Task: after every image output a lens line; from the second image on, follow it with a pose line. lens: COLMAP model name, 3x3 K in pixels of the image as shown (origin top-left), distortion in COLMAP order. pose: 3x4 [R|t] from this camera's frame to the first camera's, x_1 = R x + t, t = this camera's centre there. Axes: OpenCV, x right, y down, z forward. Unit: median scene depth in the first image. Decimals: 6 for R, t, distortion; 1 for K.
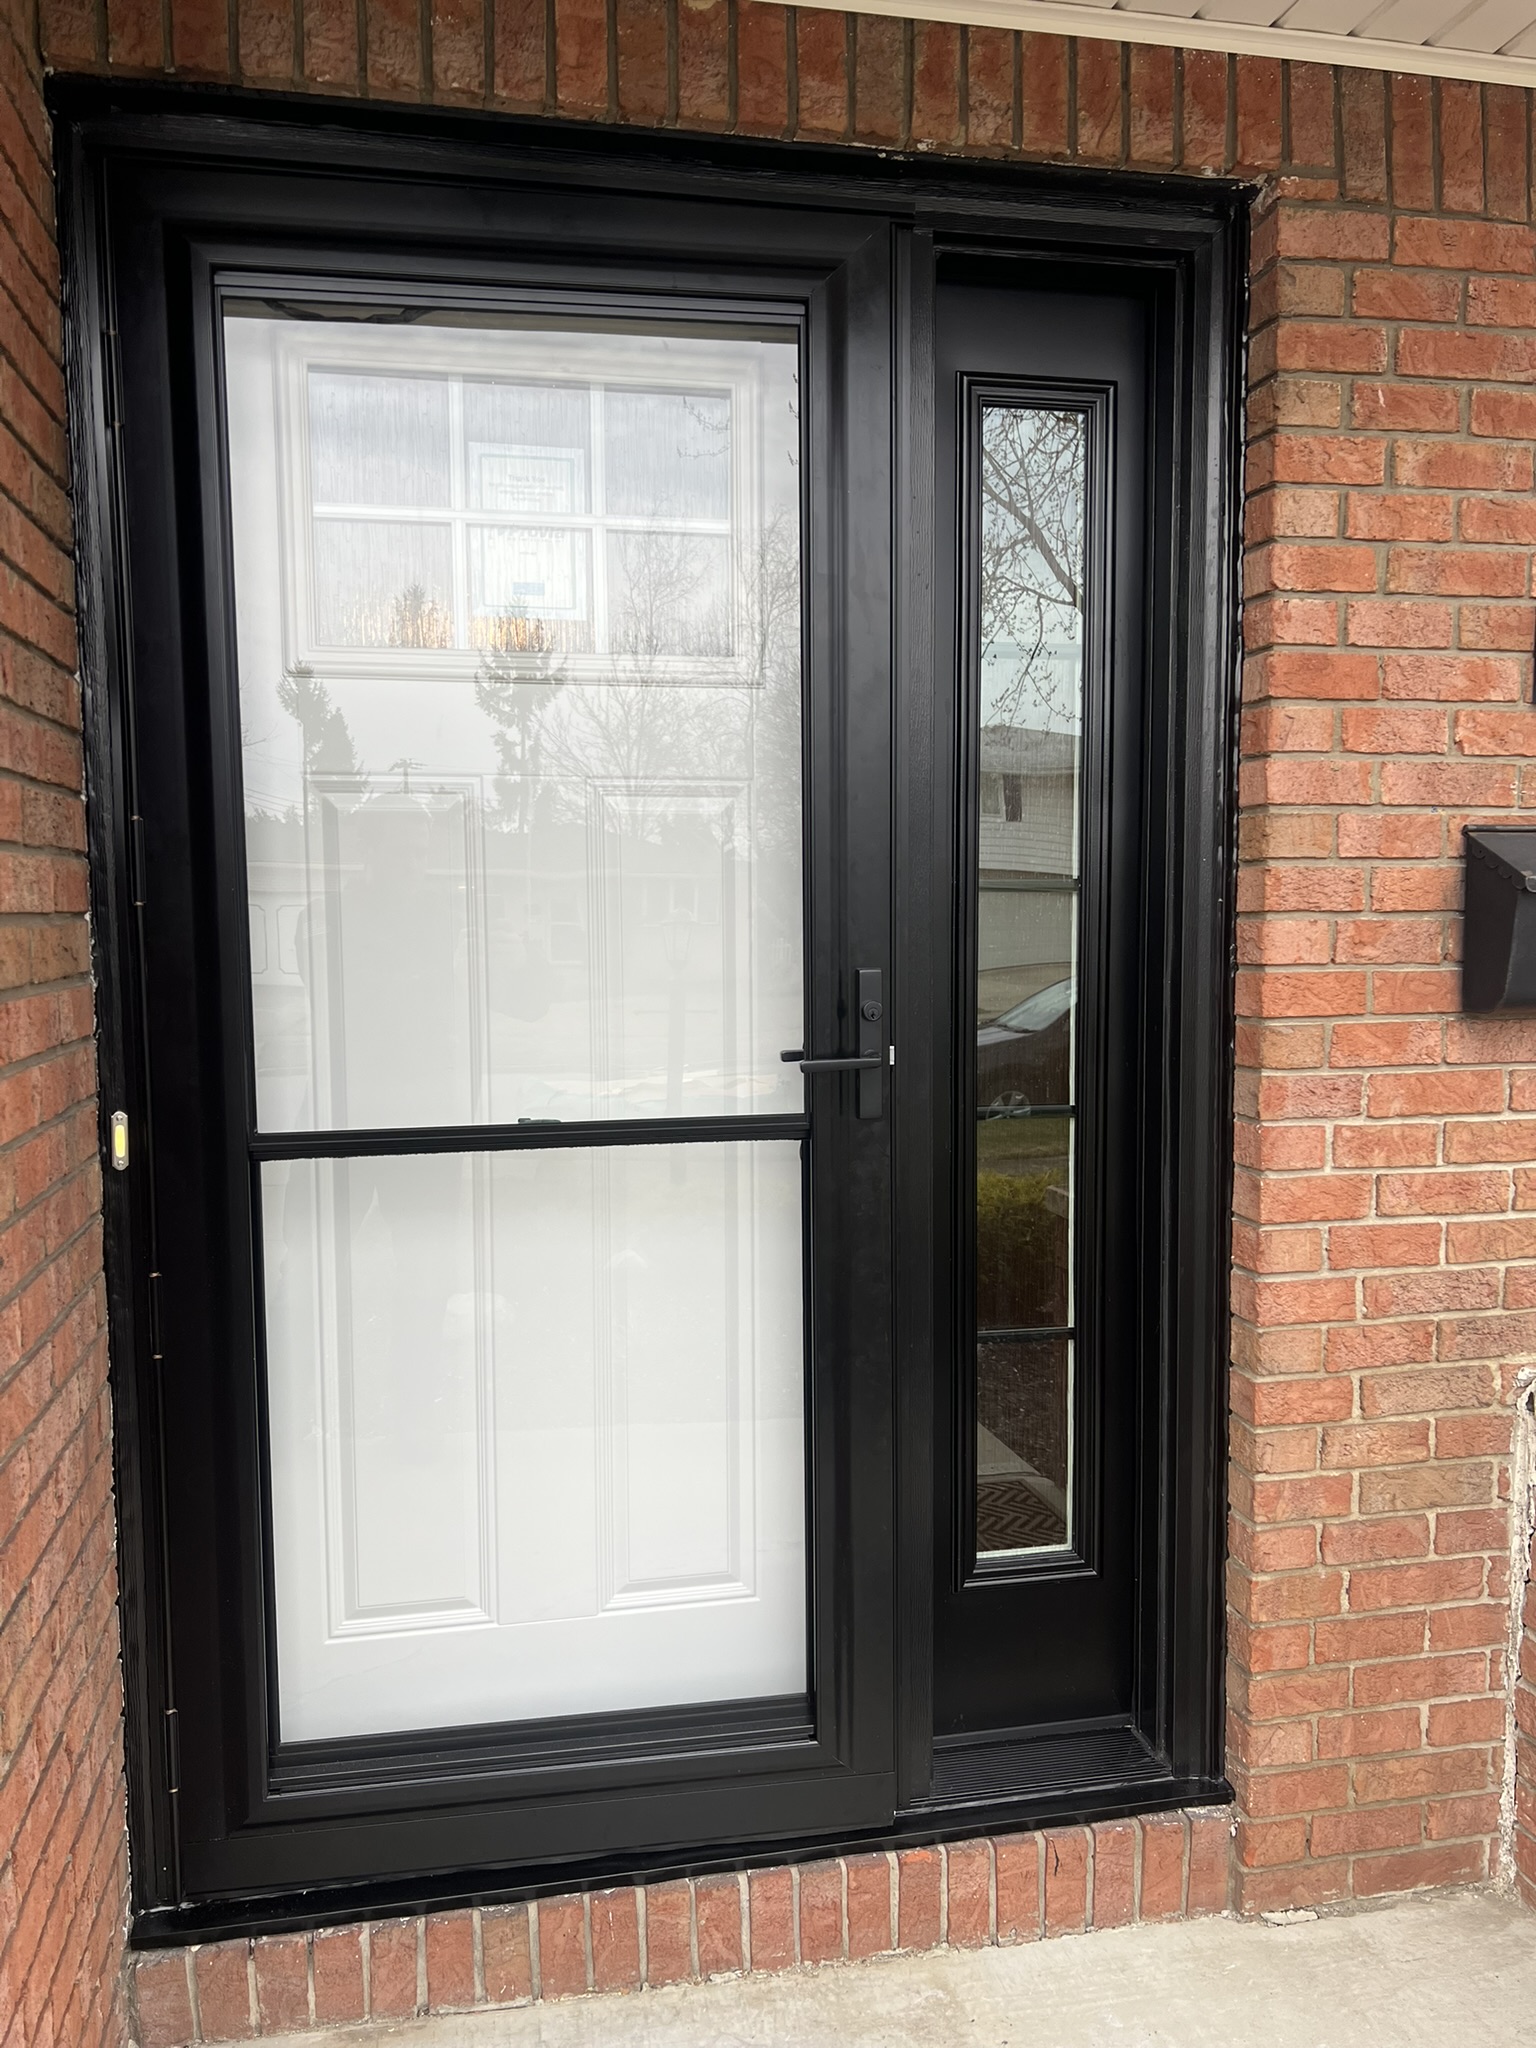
lens RADIAL K [[1591.9, 0, 764.8], [0, 1591.9, 1022.8], [0, 0, 1]] dist [0.045339, 0.000202]
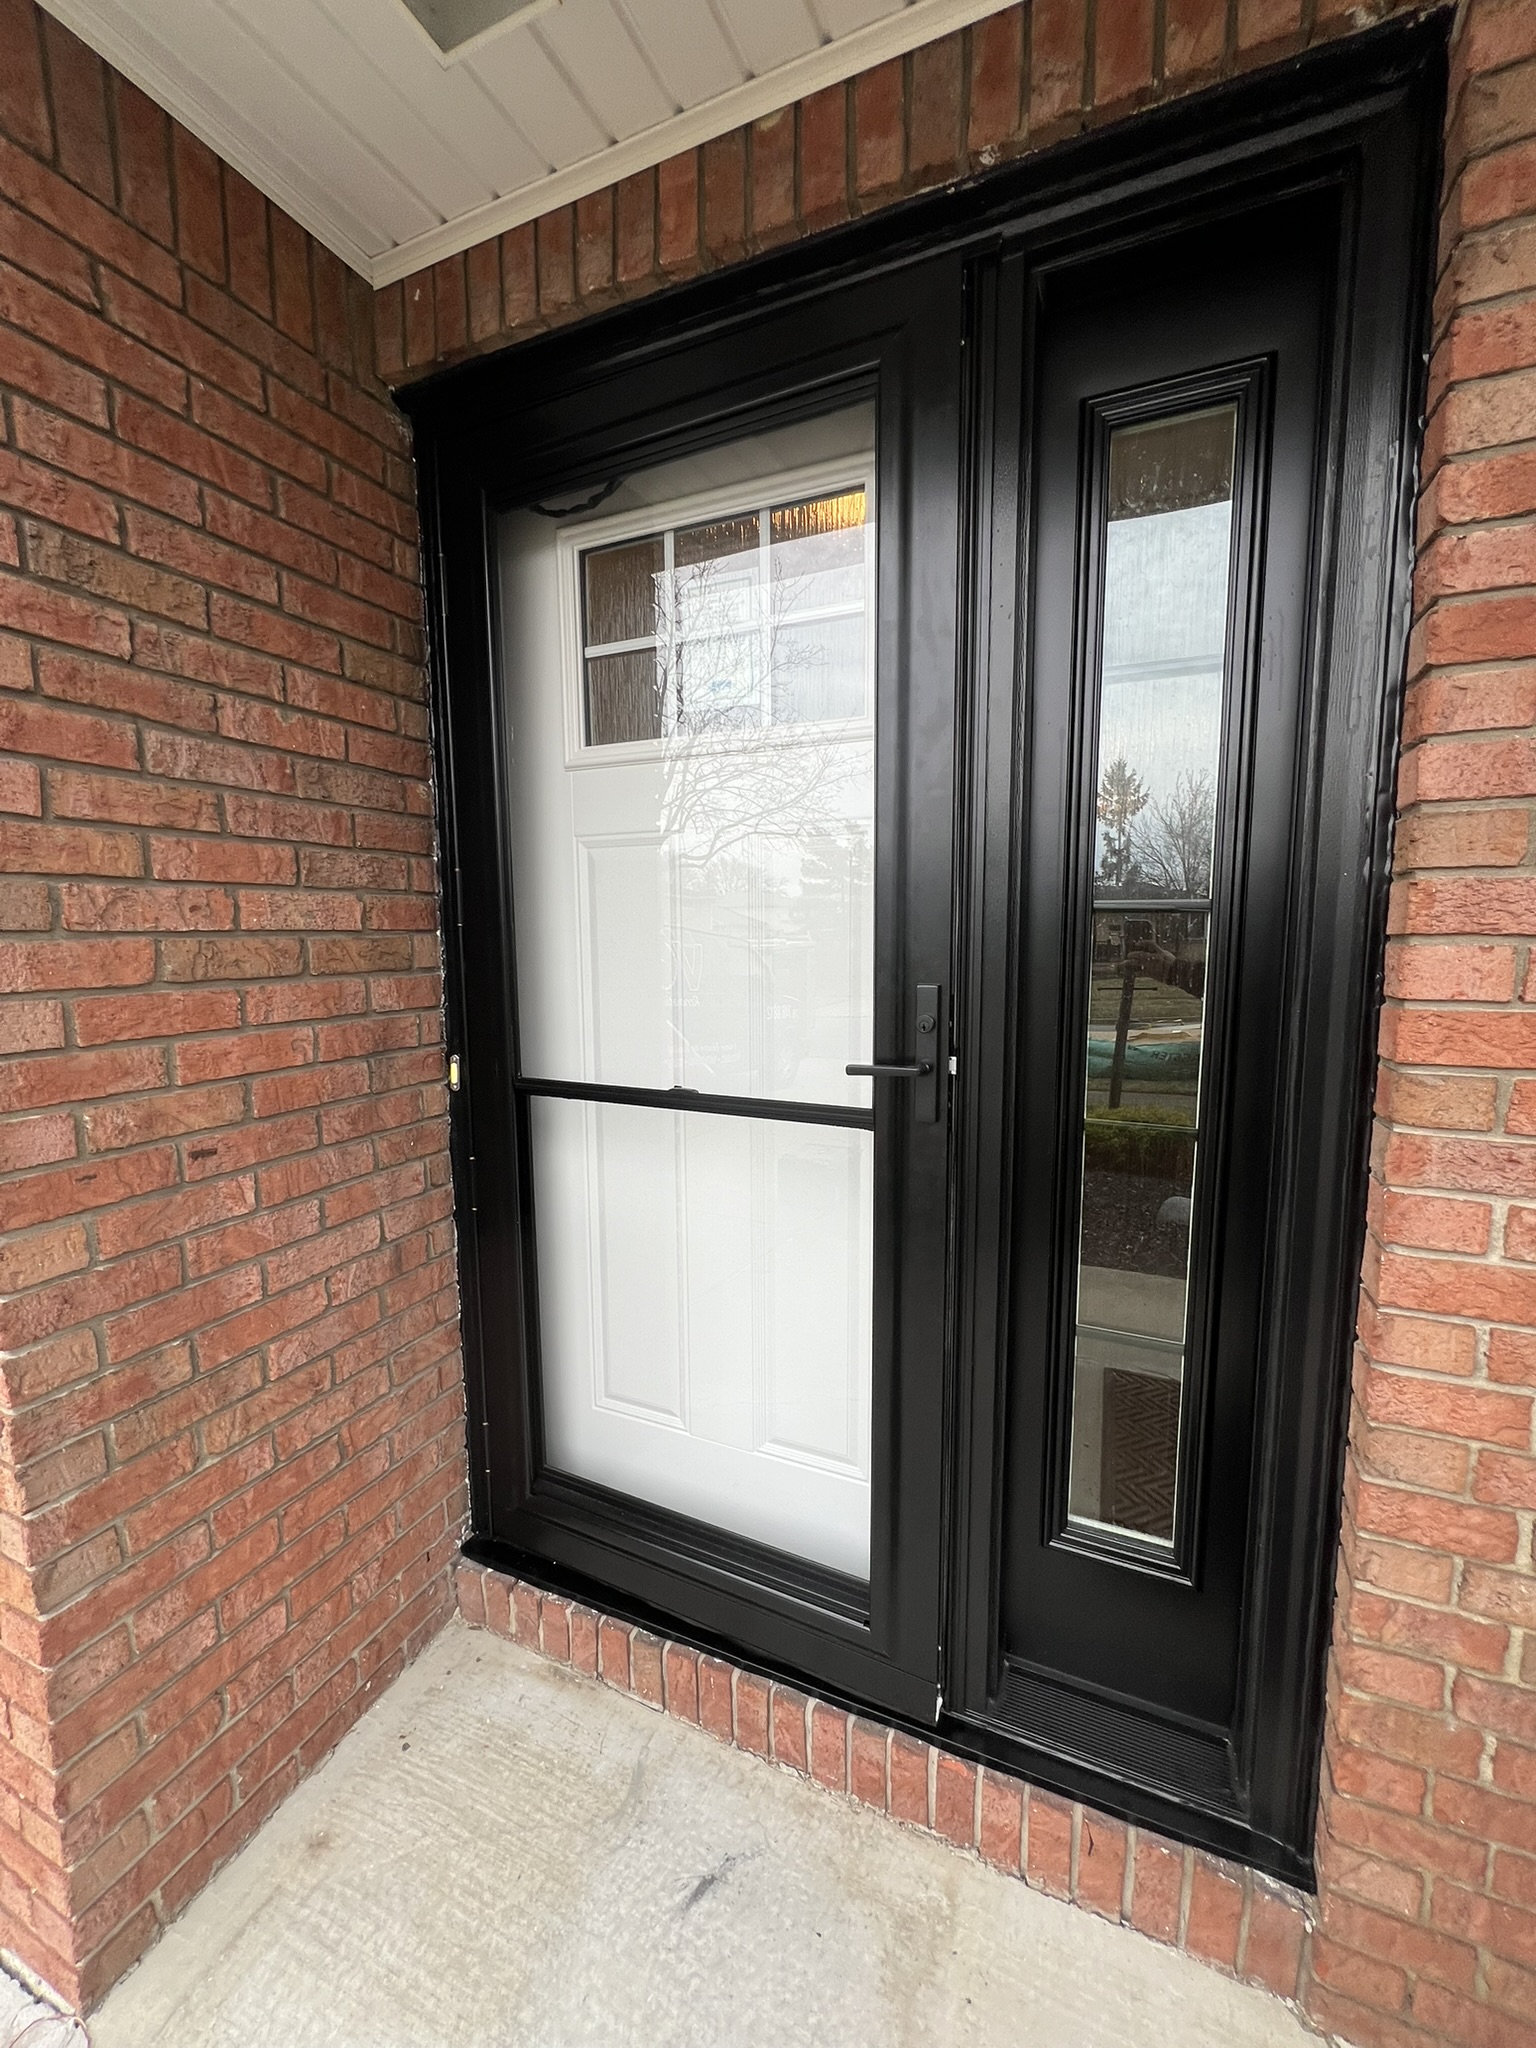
lens RADIAL K [[817.2, 0, 767.7], [0, 817.2, 1023.2], [0, 0, 1]] dist [0.004455, -0.000121]
pose [[0.812037, 0.068534, -0.579568, 0.289996], [-0.049899, 0.997598, 0.048051, -0.027714], [0.581469, -0.010100, 0.813506, 0.461459]]
